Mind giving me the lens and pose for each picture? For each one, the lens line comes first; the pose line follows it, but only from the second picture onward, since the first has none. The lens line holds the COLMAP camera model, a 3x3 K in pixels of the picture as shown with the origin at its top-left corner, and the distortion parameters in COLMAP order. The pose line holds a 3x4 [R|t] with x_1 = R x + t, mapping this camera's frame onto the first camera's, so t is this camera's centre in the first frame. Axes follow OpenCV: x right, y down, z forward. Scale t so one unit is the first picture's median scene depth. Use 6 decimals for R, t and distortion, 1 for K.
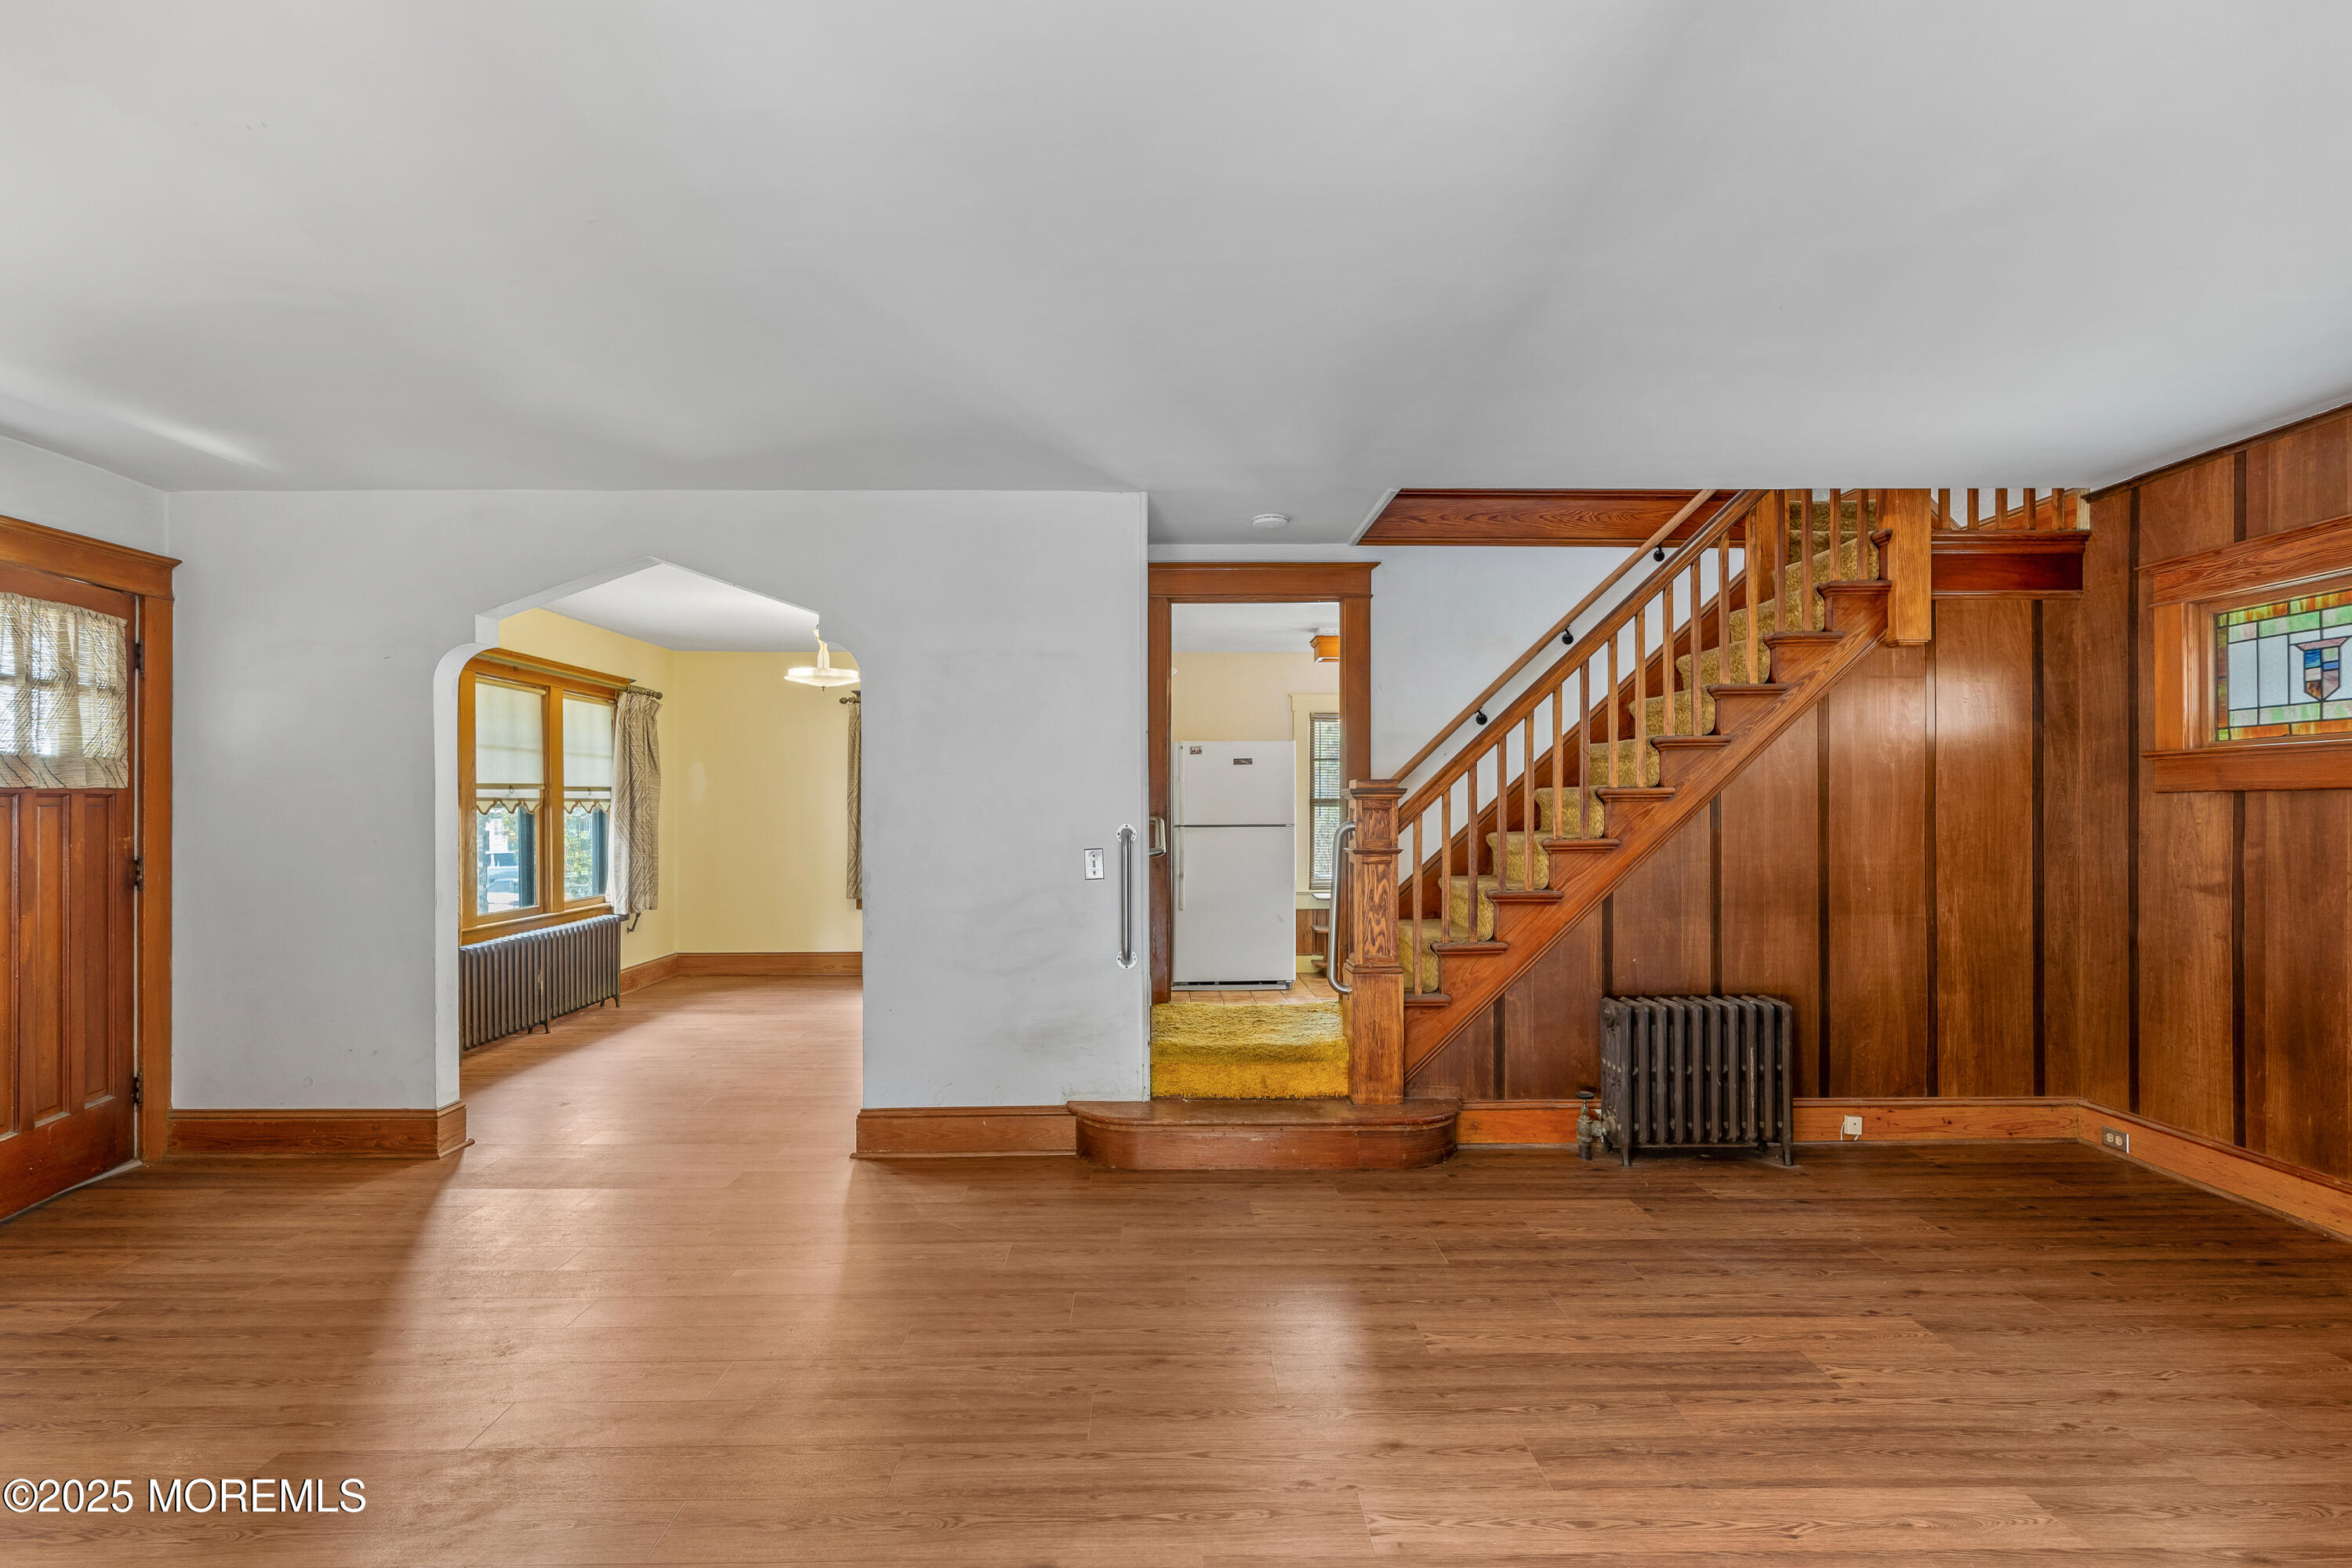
lens RADIAL K [[1118.5, 0, 1174.7], [0, 1118.5, 798.8], [0, 0, 1]] dist [0.000506, 0.000020]
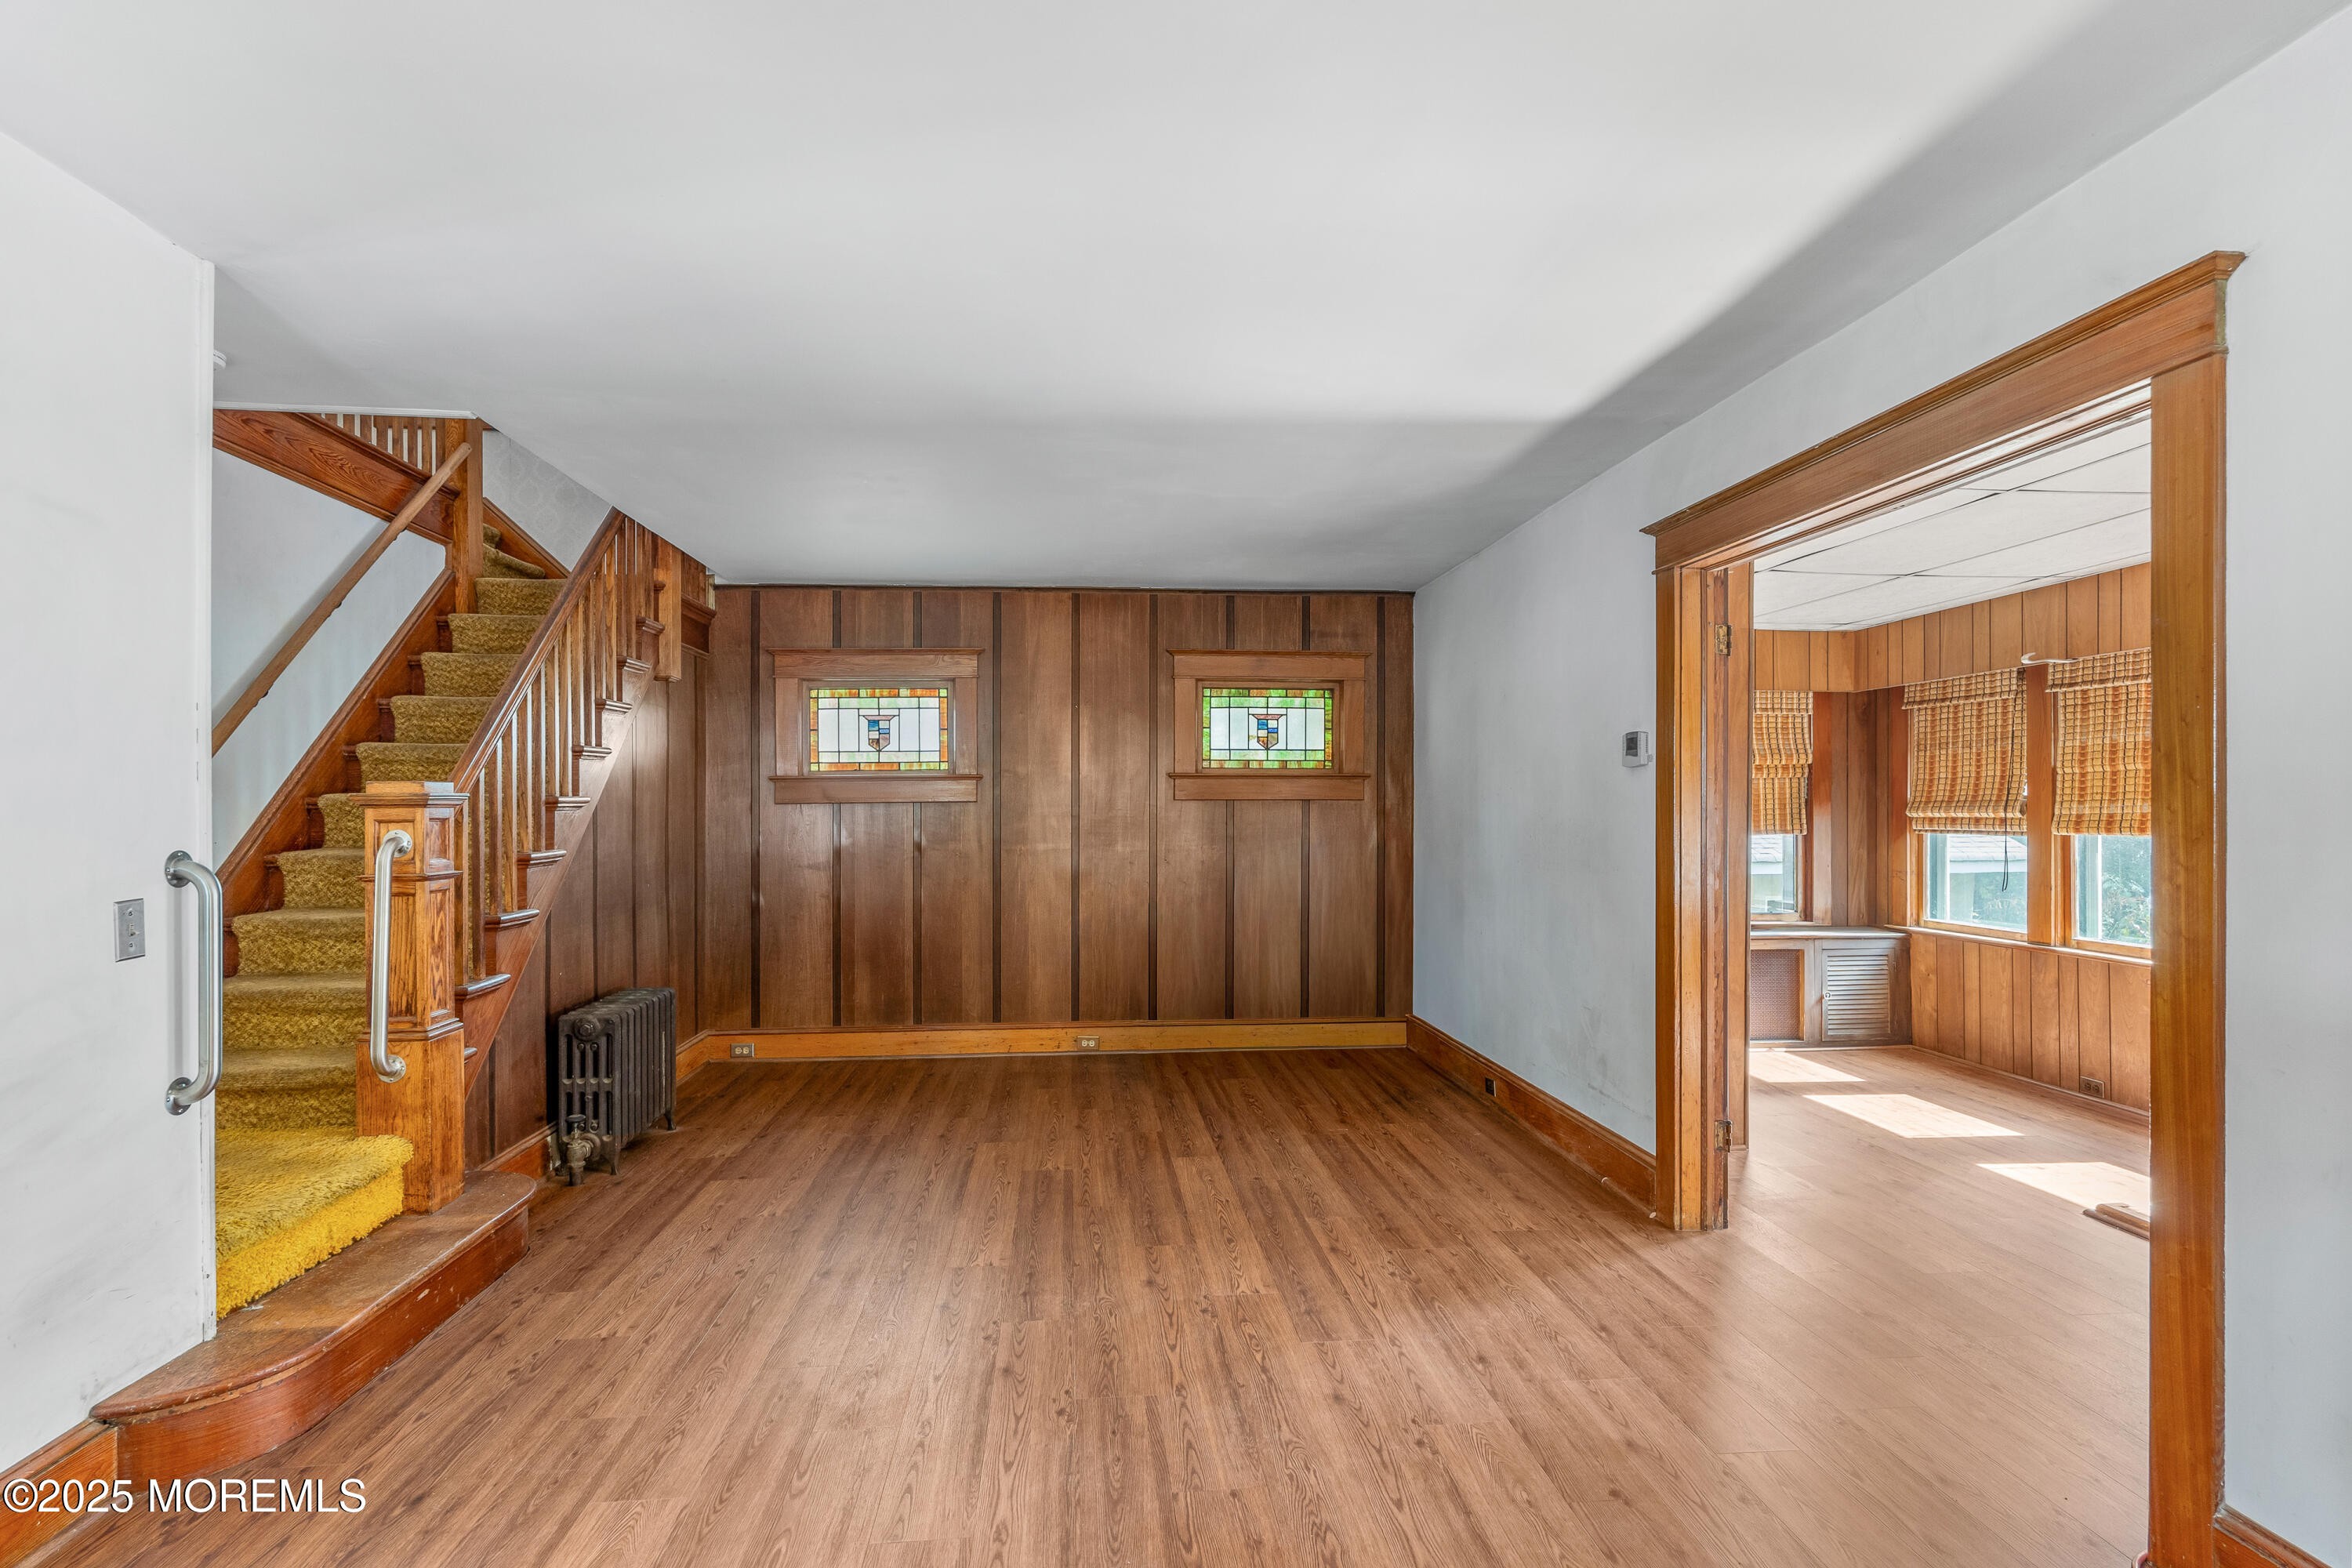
lens RADIAL K [[1118.5, 0, 1174.7], [0, 1118.5, 798.8], [0, 0, 1]] dist [0.000506, 0.000020]
pose [[-0.035202, 0.011300, 0.999316, -0.665932], [-0.003314, 0.999929, -0.011424, 0.003513], [-0.999375, -0.003713, -0.035162, 0.581275]]
